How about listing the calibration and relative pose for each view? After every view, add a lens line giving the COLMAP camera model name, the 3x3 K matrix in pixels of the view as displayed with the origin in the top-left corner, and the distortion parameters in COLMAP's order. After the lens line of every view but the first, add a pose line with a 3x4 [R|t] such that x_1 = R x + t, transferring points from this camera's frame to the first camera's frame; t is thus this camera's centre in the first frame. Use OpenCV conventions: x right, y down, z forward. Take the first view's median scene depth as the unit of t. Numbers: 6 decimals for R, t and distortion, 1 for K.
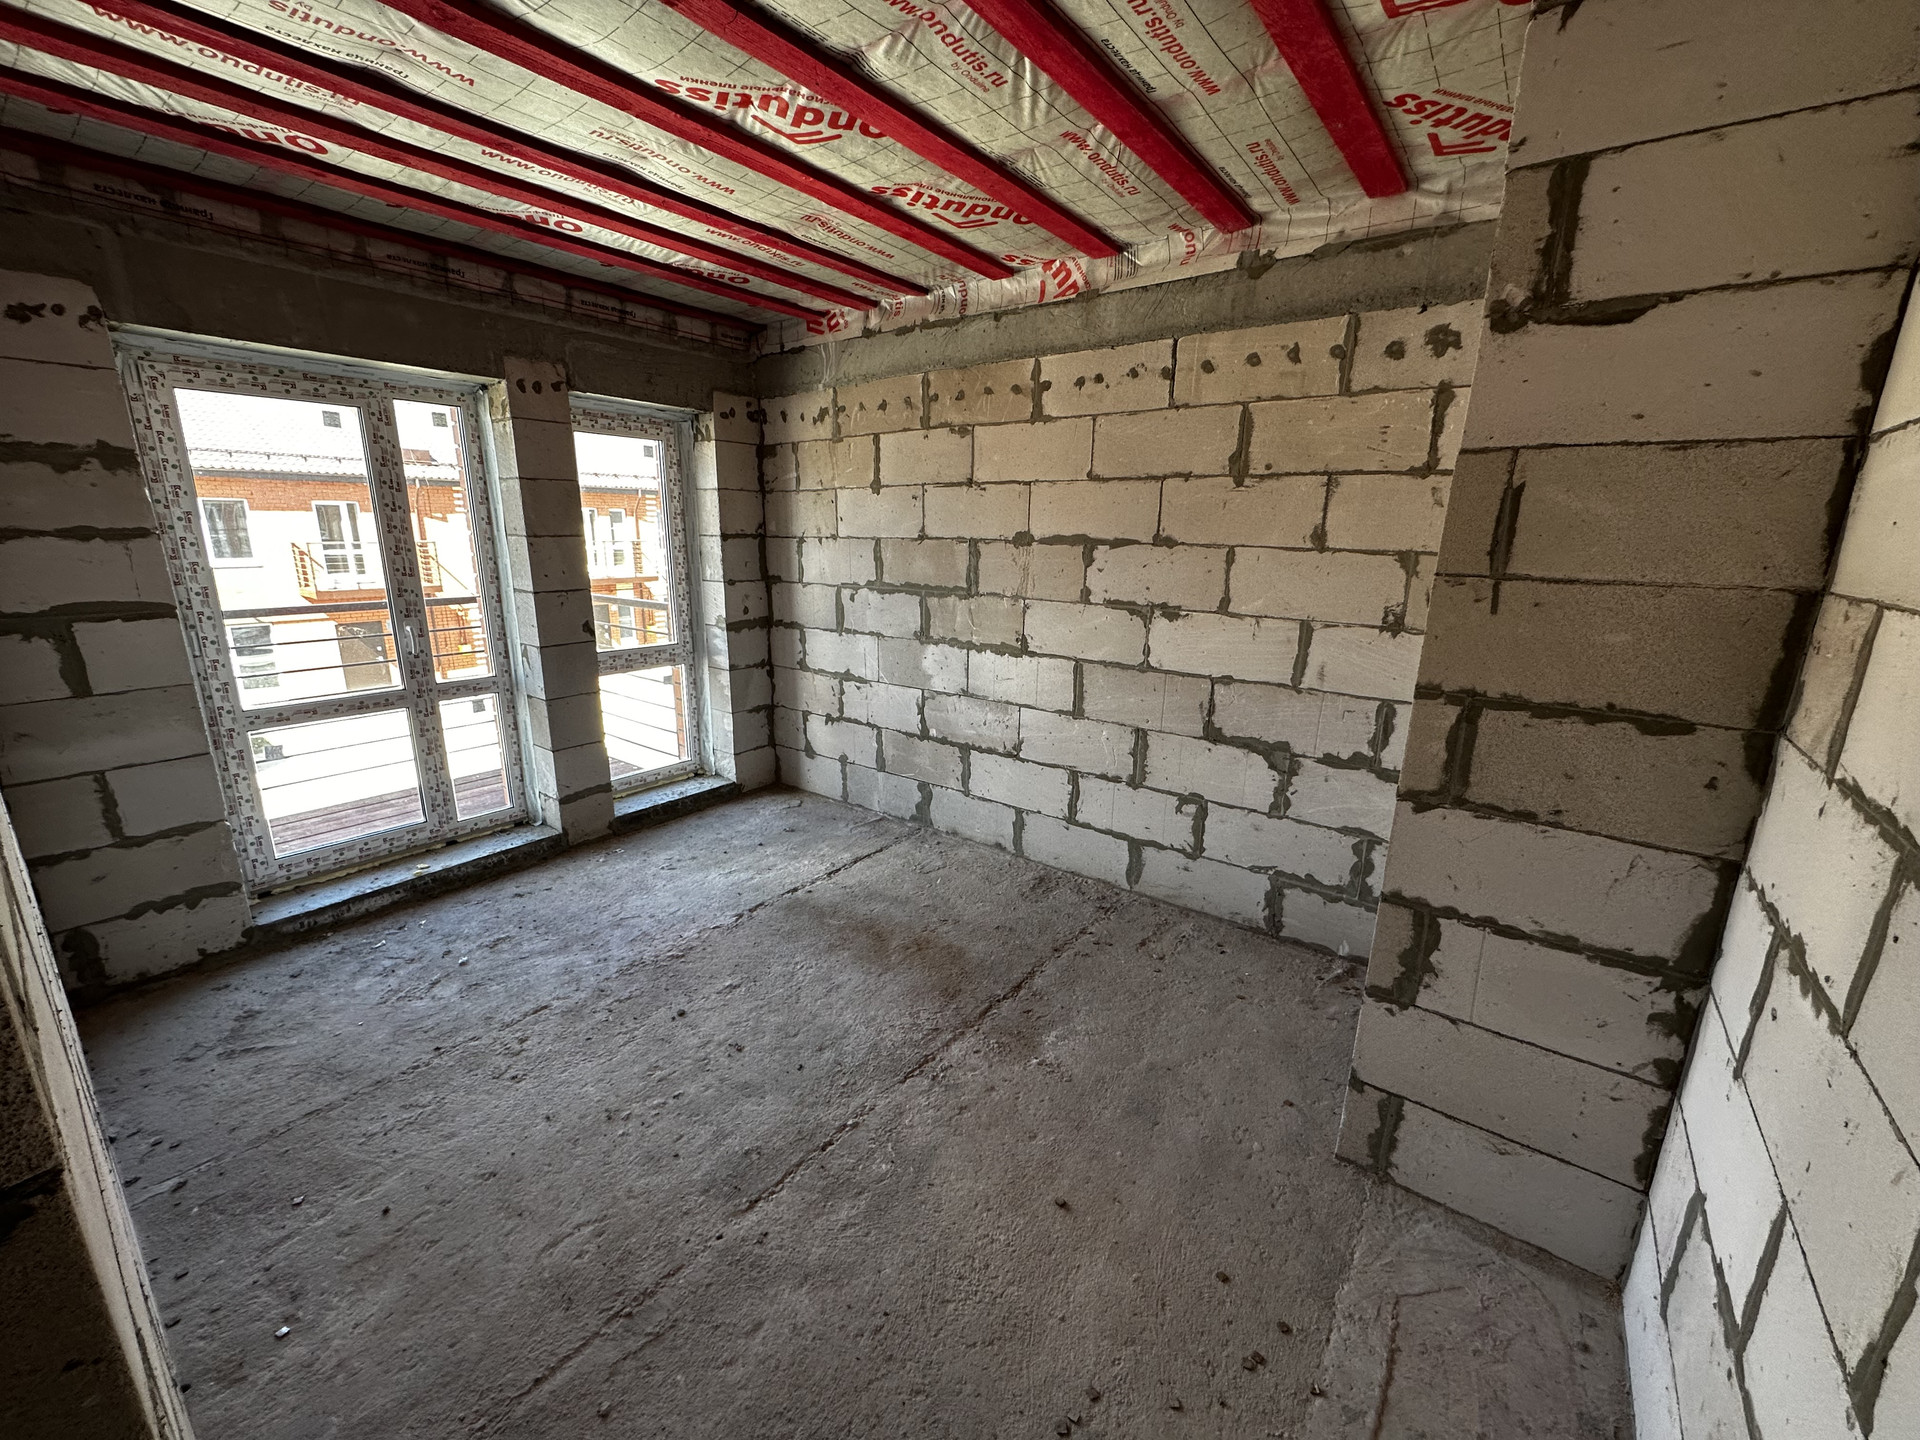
lens RADIAL K [[766.8, 0, 948.1], [0, 766.8, 716.4], [0, 0, 1]] dist [-0.002825, 0.000553]
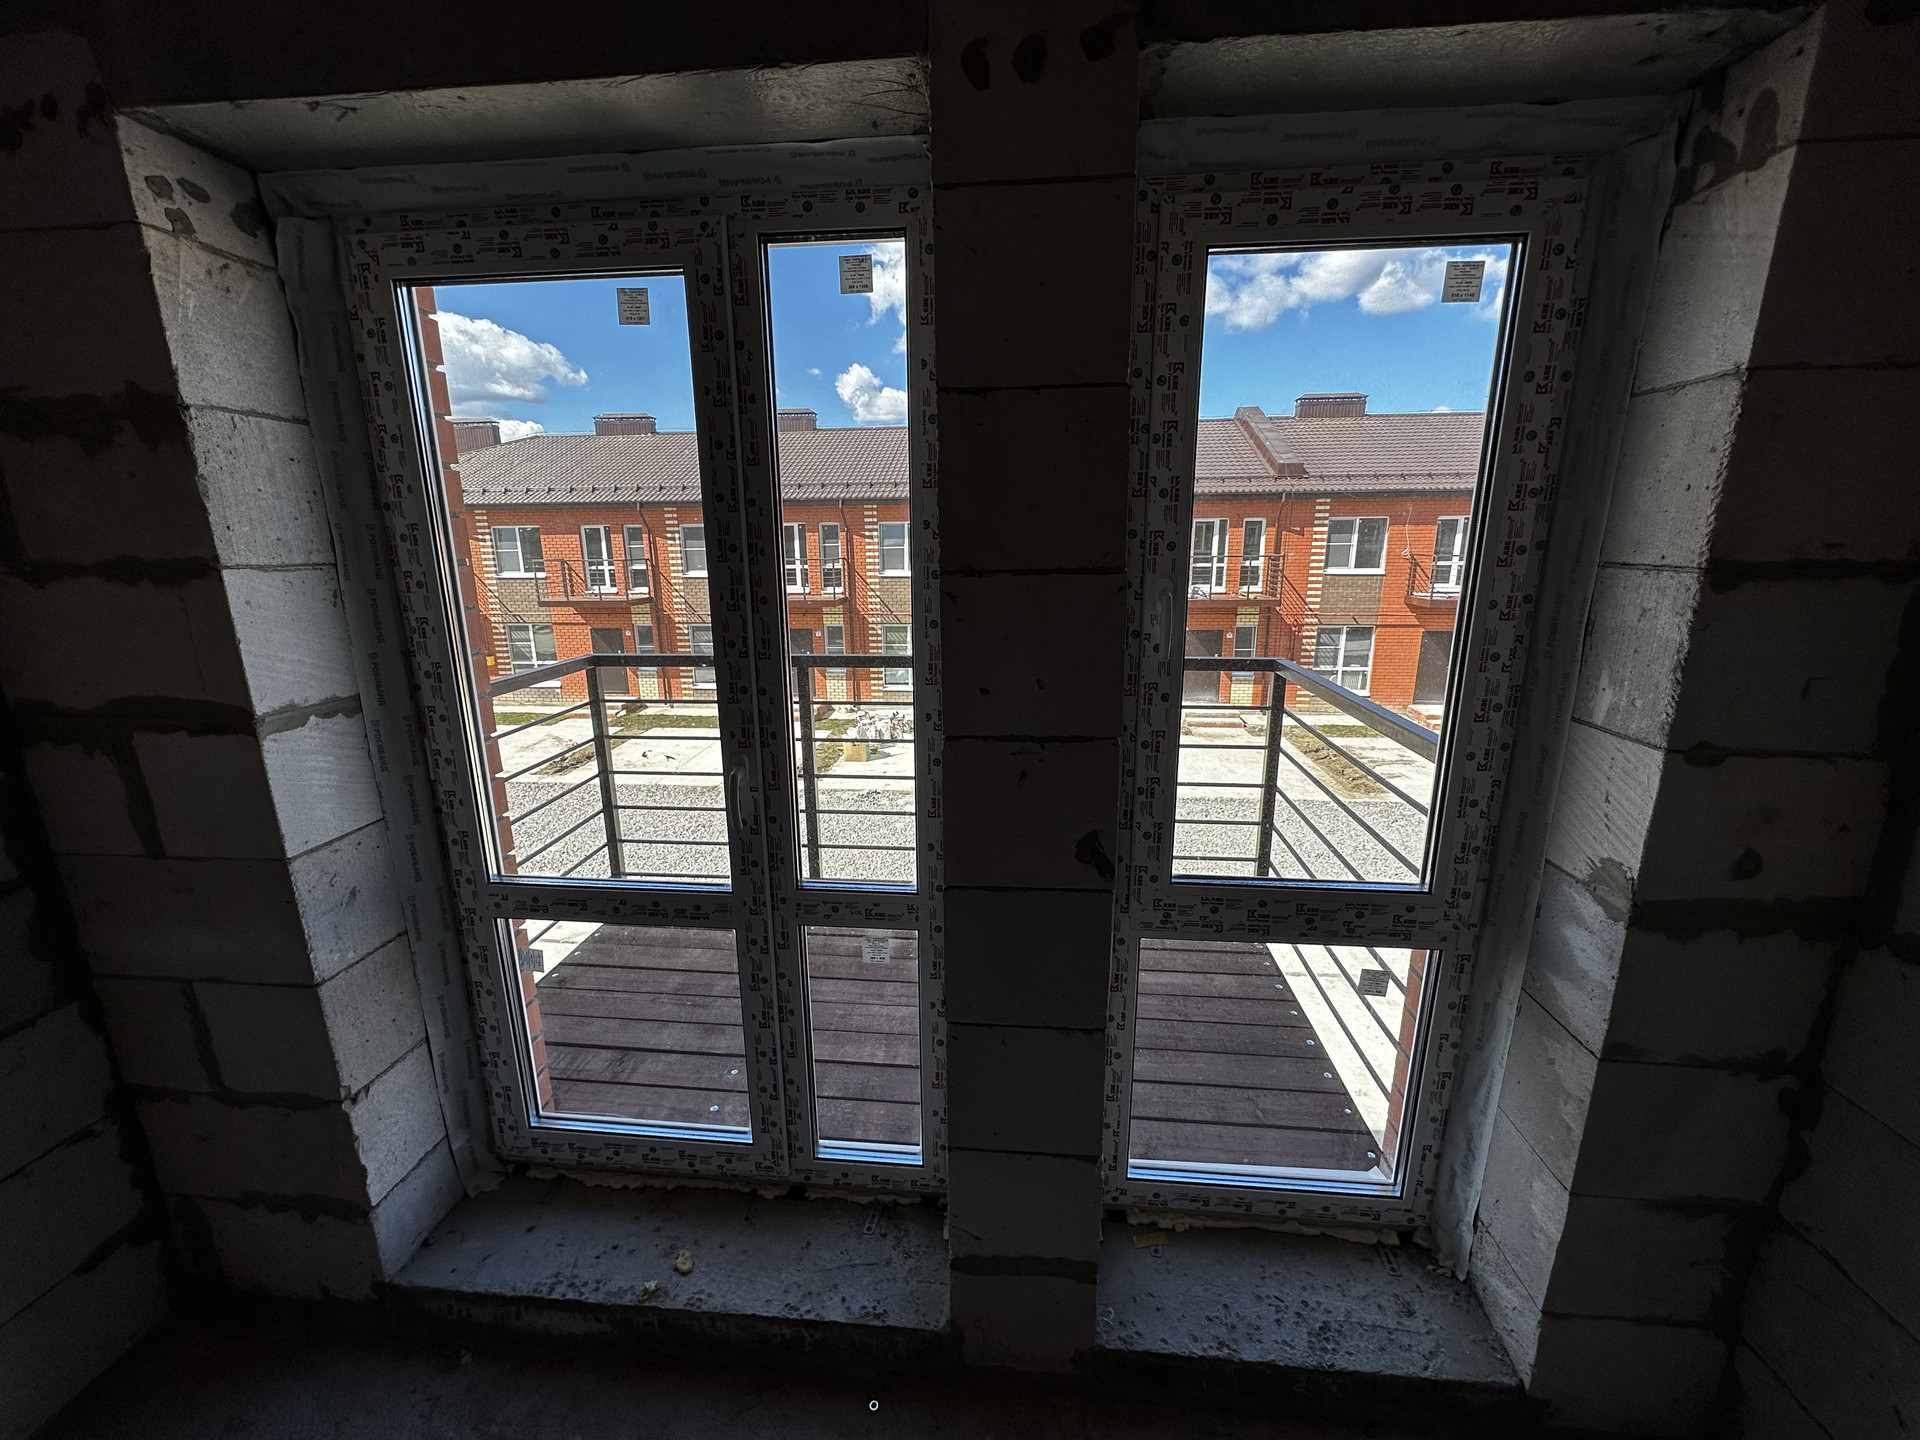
lens RADIAL K [[766.8, 0, 952.6], [0, 766.8, 725.8], [0, 0, 1]] dist [-0.002825, 0.000553]
pose [[0.532792, 0.186456, -0.825449, -0.217114], [-0.188404, 0.977079, 0.099101, -0.168539], [0.825007, 0.102718, 0.555709, 0.680989]]
